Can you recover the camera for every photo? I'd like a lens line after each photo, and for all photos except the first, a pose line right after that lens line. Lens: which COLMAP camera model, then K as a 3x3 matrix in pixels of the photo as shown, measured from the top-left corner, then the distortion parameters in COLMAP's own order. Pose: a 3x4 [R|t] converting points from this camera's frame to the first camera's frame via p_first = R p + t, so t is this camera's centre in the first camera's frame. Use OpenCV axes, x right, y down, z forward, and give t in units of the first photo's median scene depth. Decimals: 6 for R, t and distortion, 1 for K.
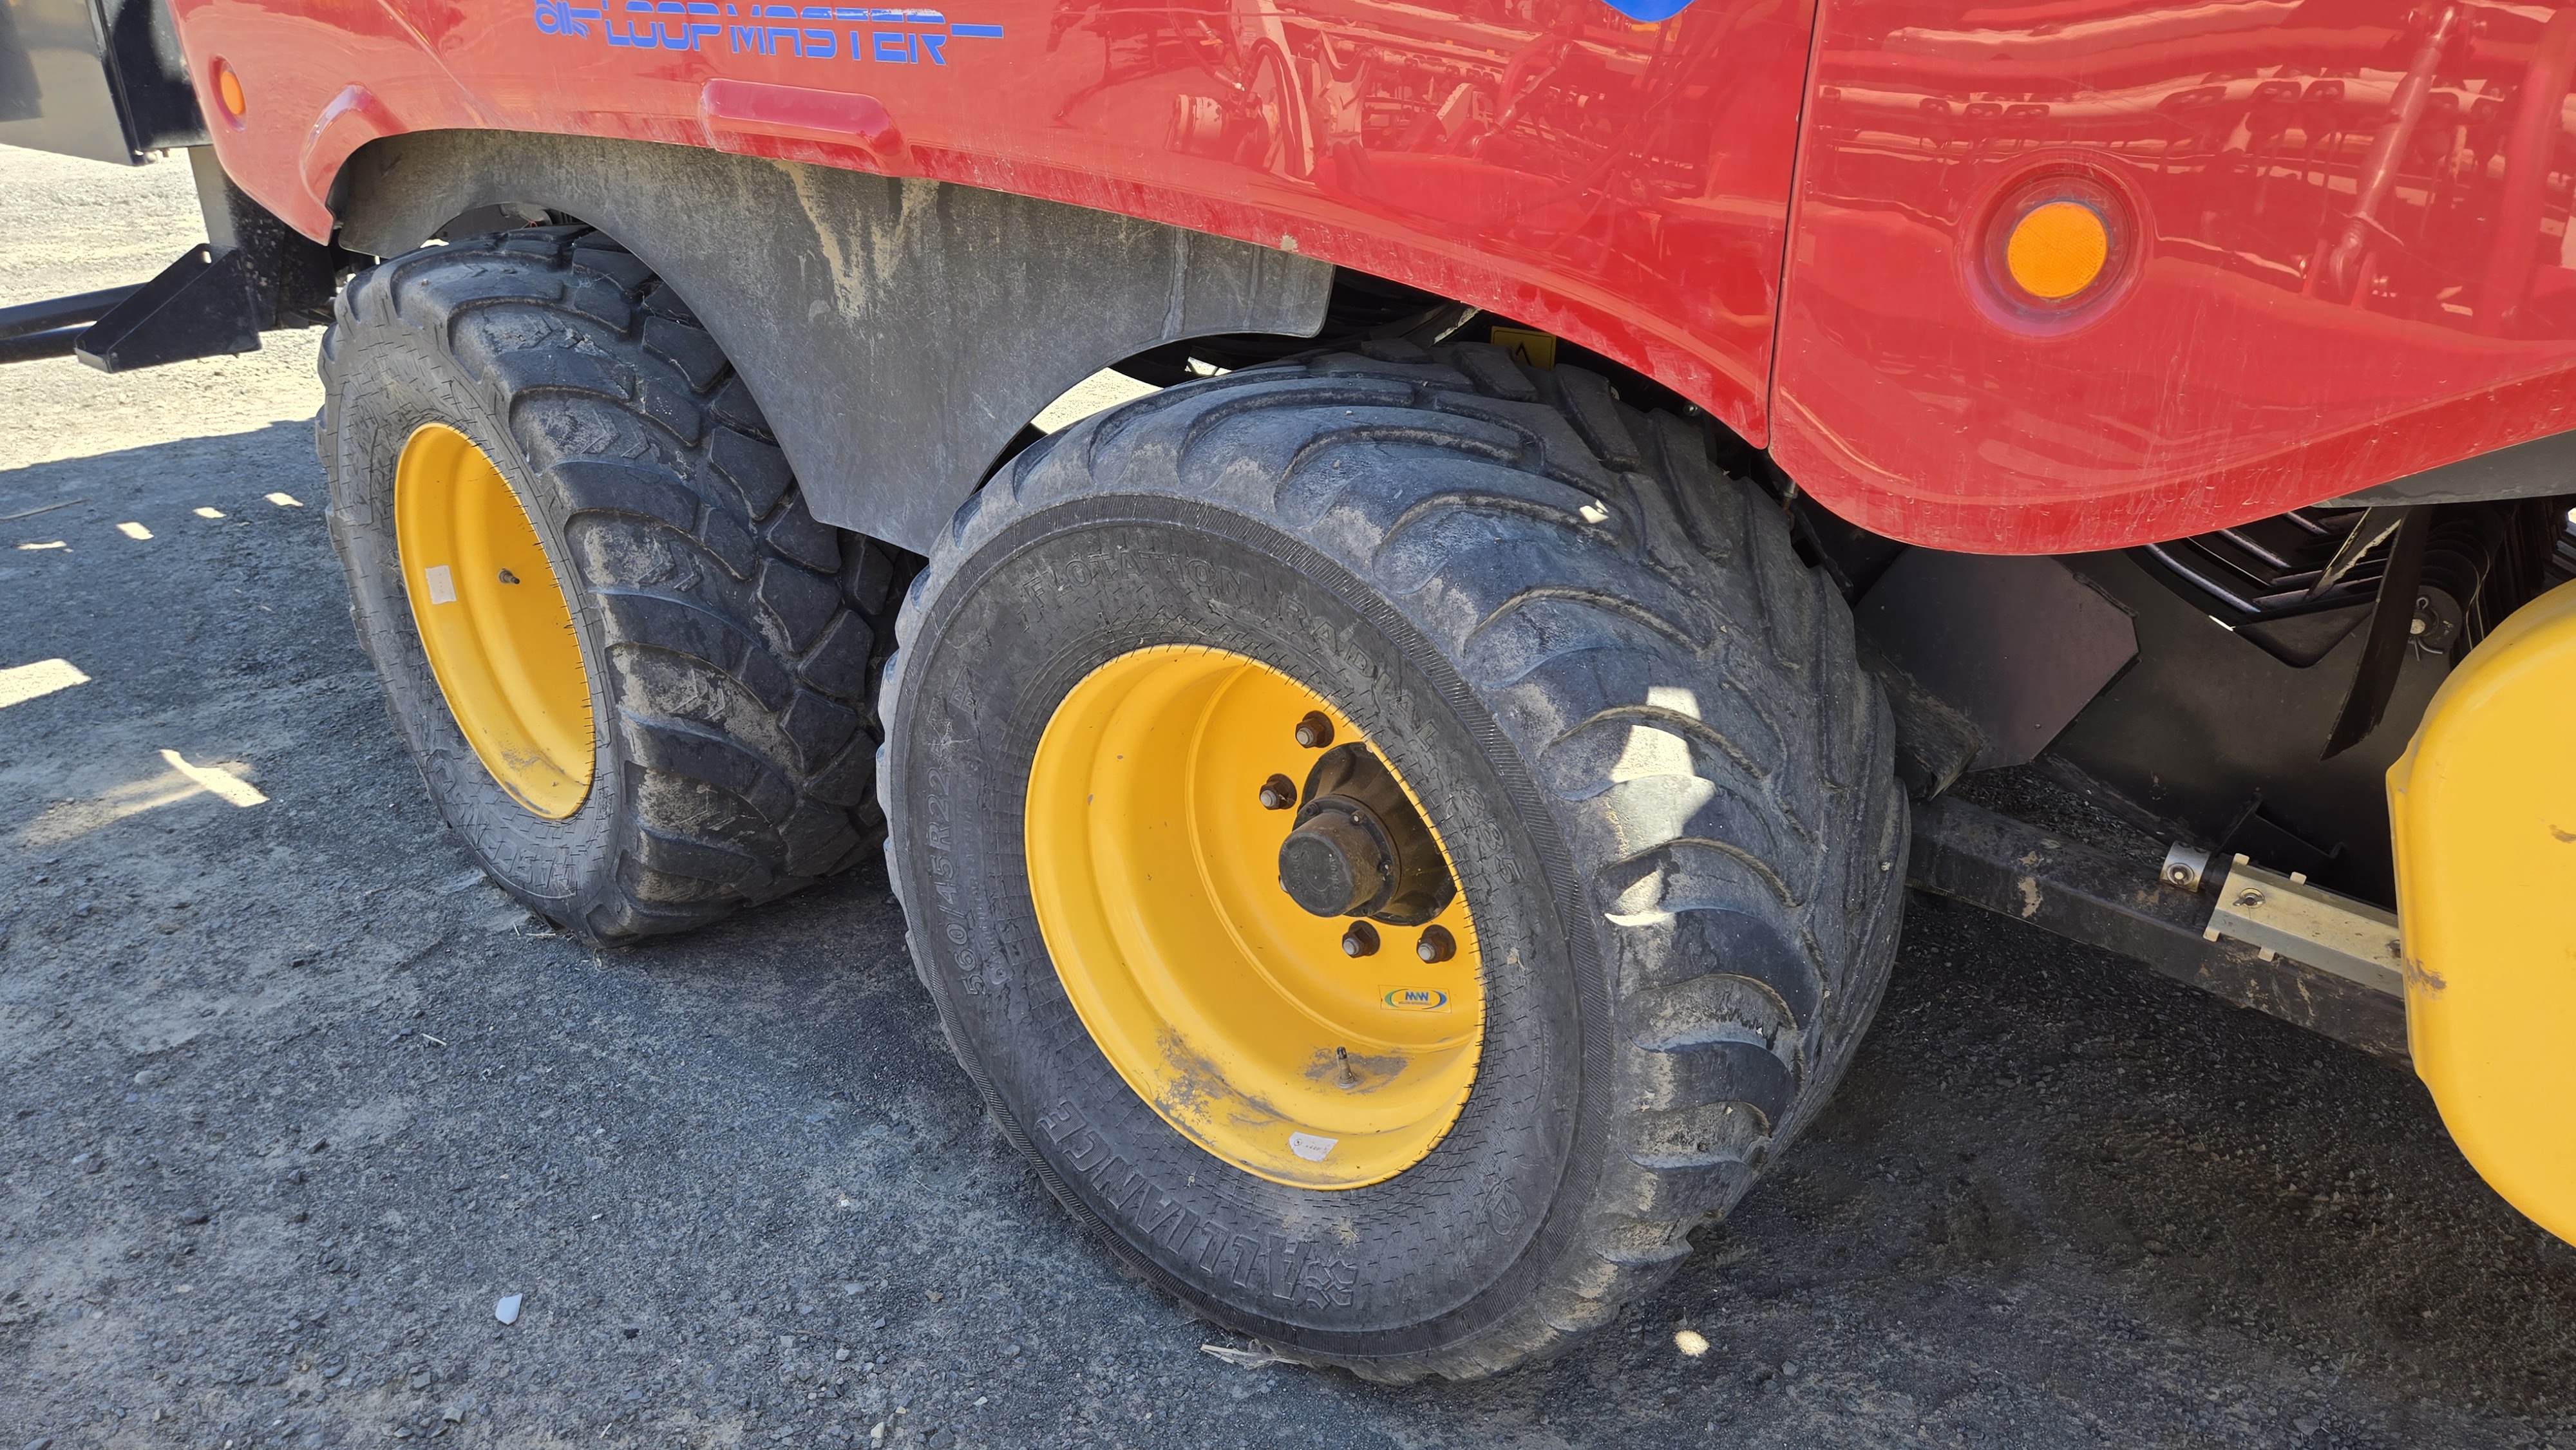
lens RADIAL K [[1731.0, 0, 1283.9], [0, 1731.0, 726.8], [0, 0, 1]] dist [0.064179, -0.049395]
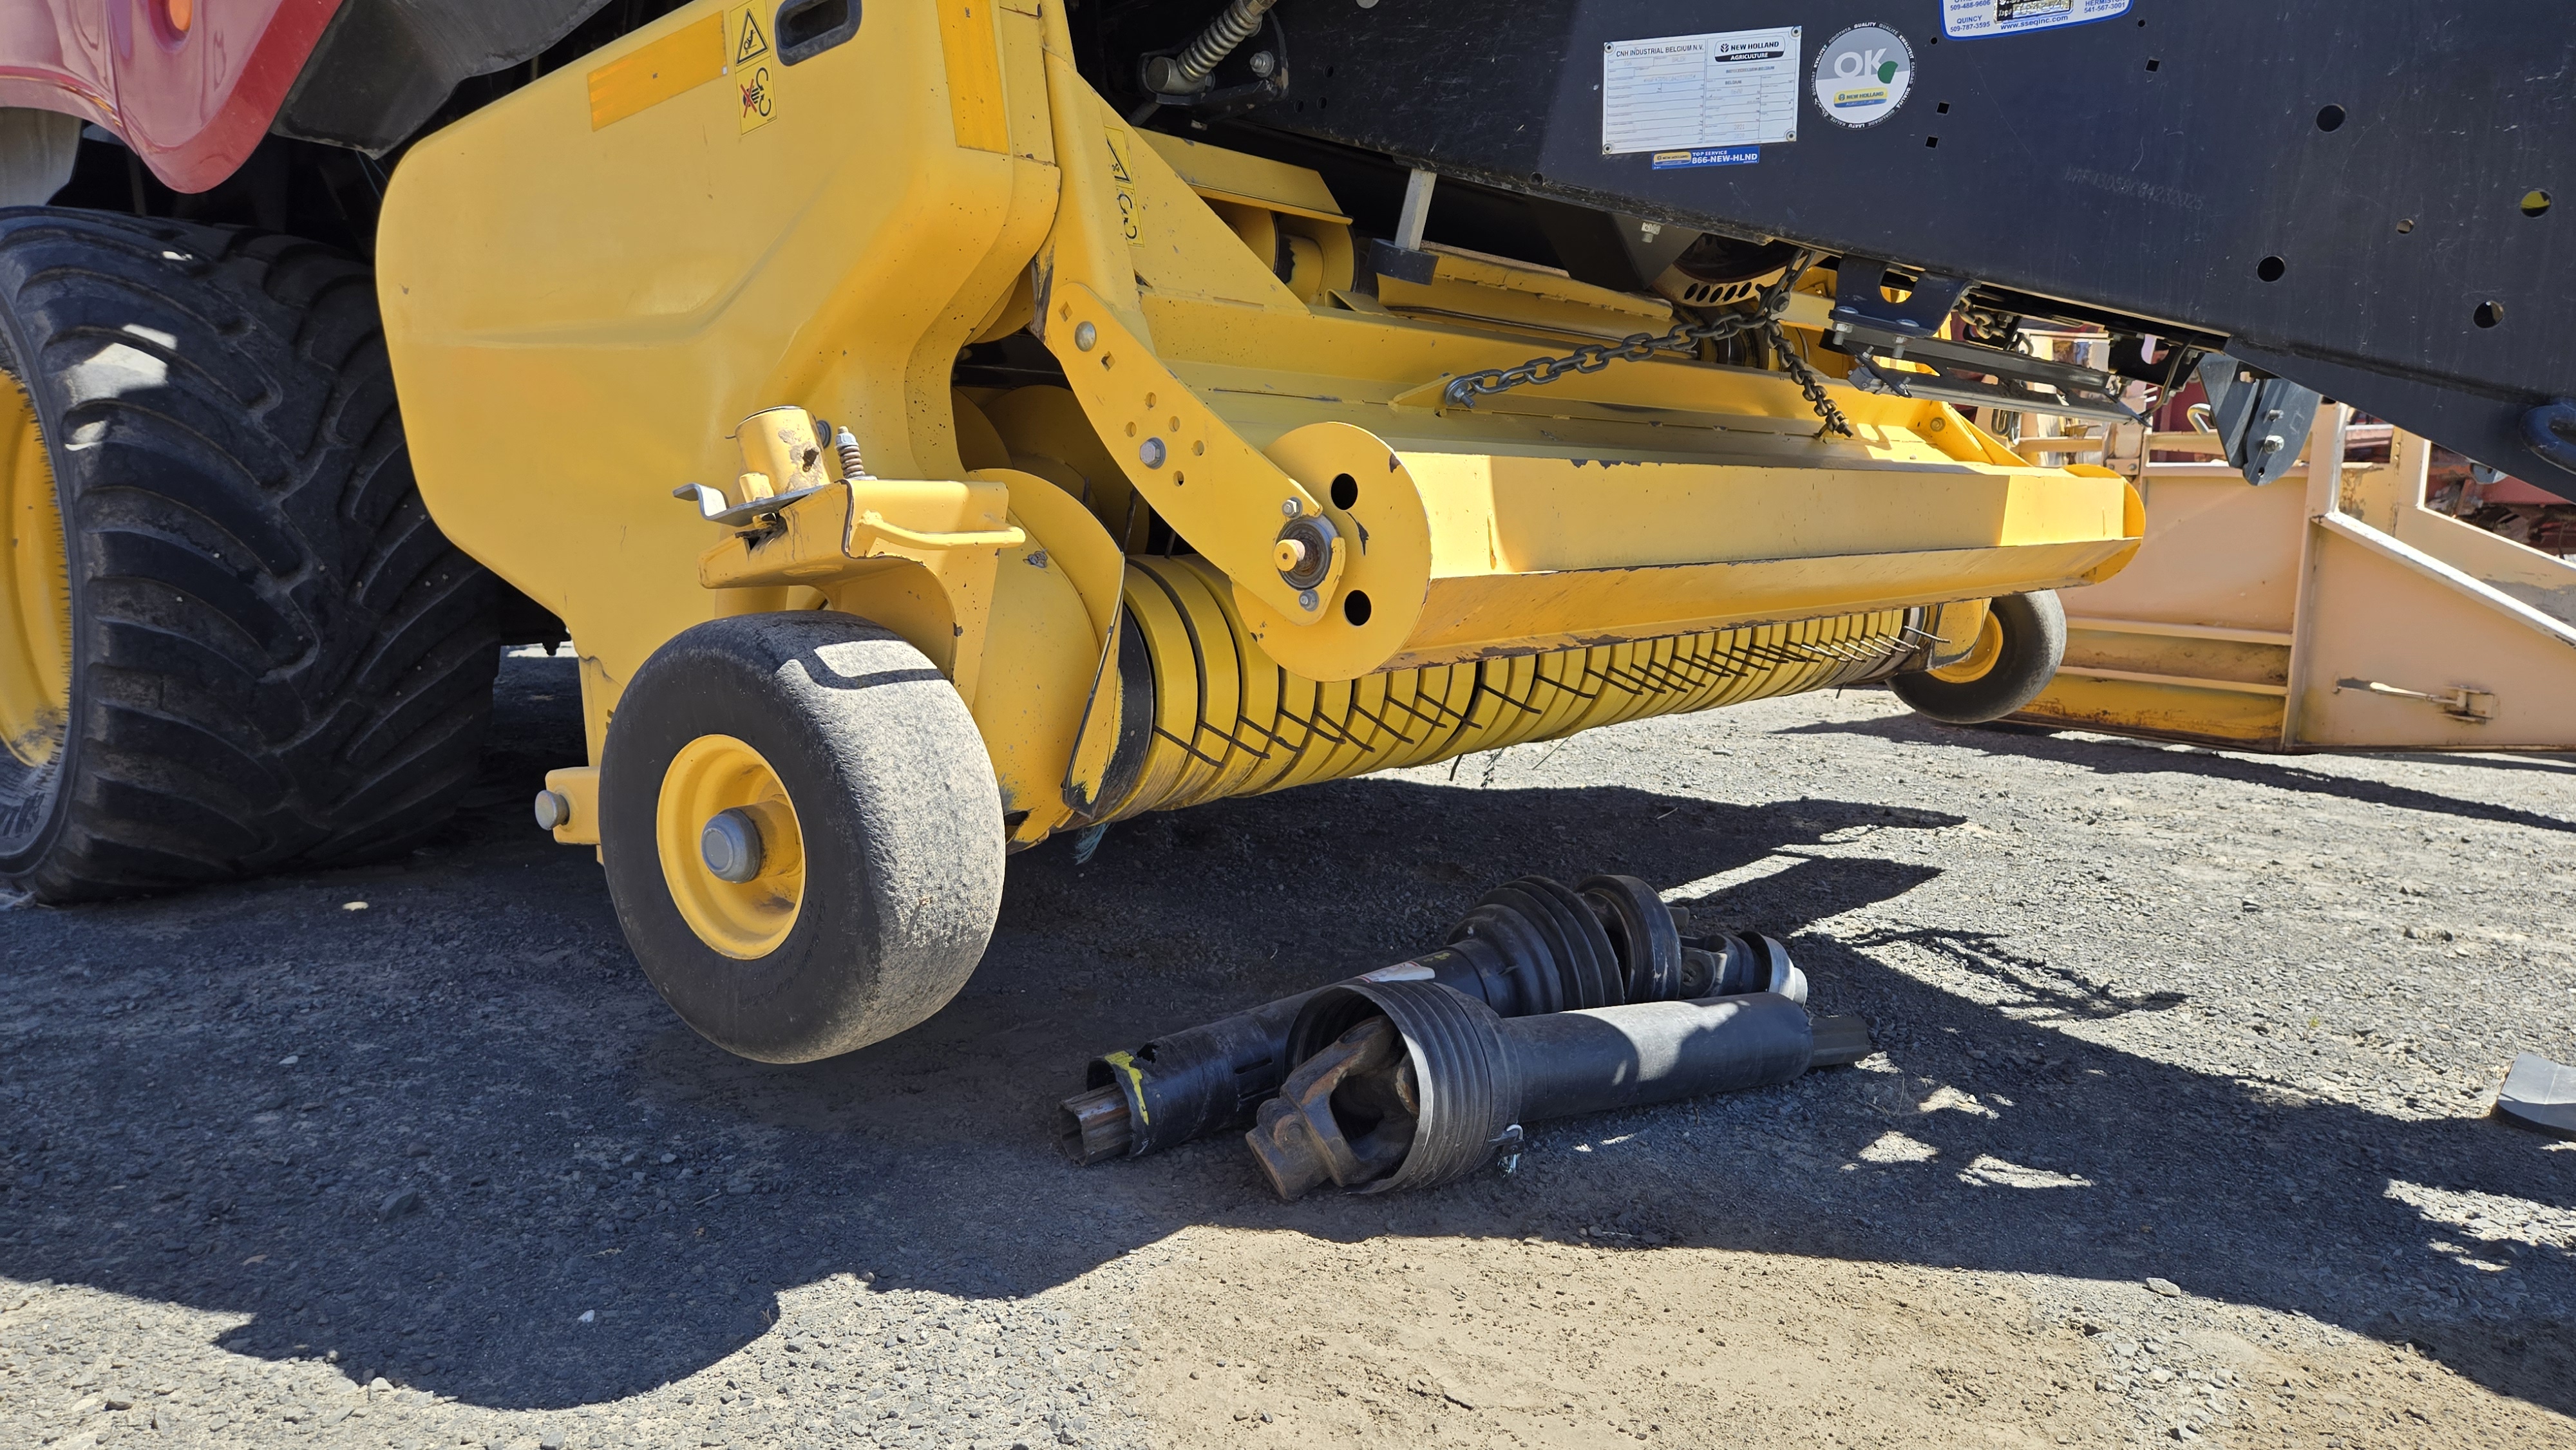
lens RADIAL K [[1731.0, 0, 1296.8], [0, 1731.0, 745.5], [0, 0, 1]] dist [0.064179, -0.049395]
pose [[0.999440, 0.007830, -0.032528, 1.327371], [-0.015995, 0.965757, -0.258955, 0.751886], [0.029387, 0.259330, 0.965342, -0.448914]]
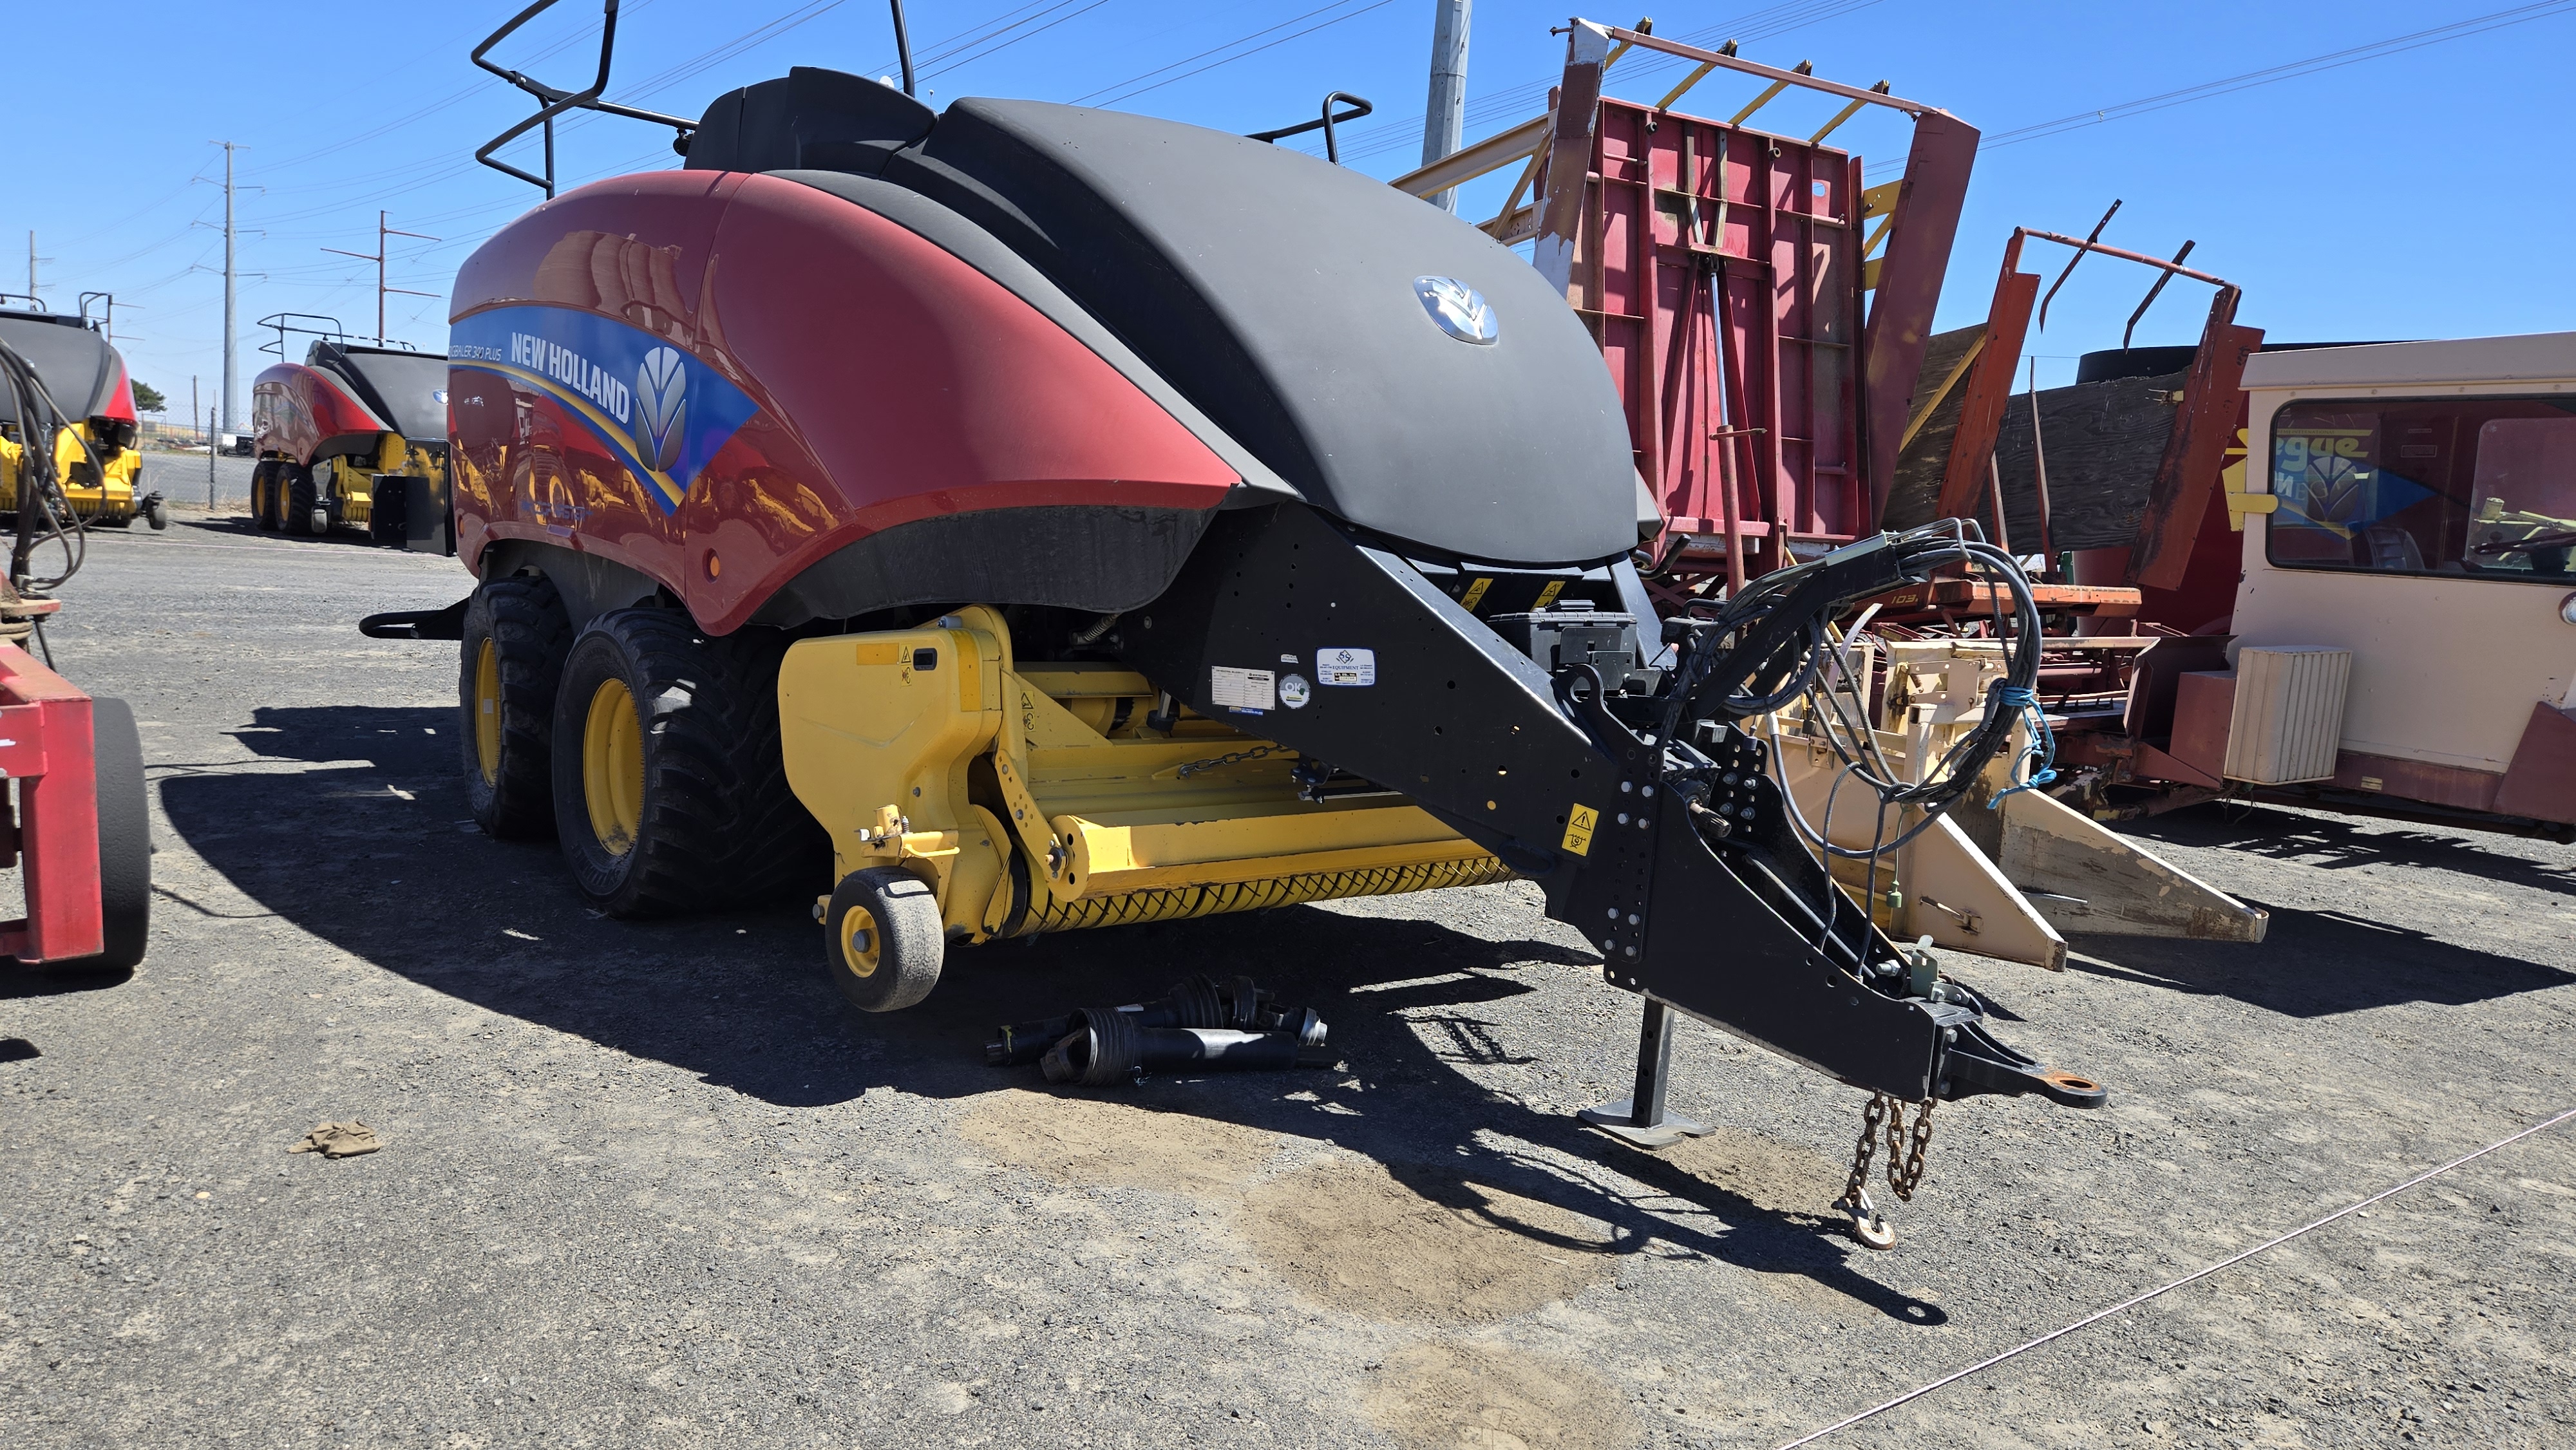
lens RADIAL K [[1731.0, 0, 1308.7], [0, 1731.0, 721.4], [0, 0, 1]] dist [0.064179, -0.049395]
pose [[0.975848, 0.083175, -0.201996, 2.296805], [-0.139649, 0.948584, -0.284055, 0.945254], [0.167984, 0.305403, 0.937289, -2.289373]]
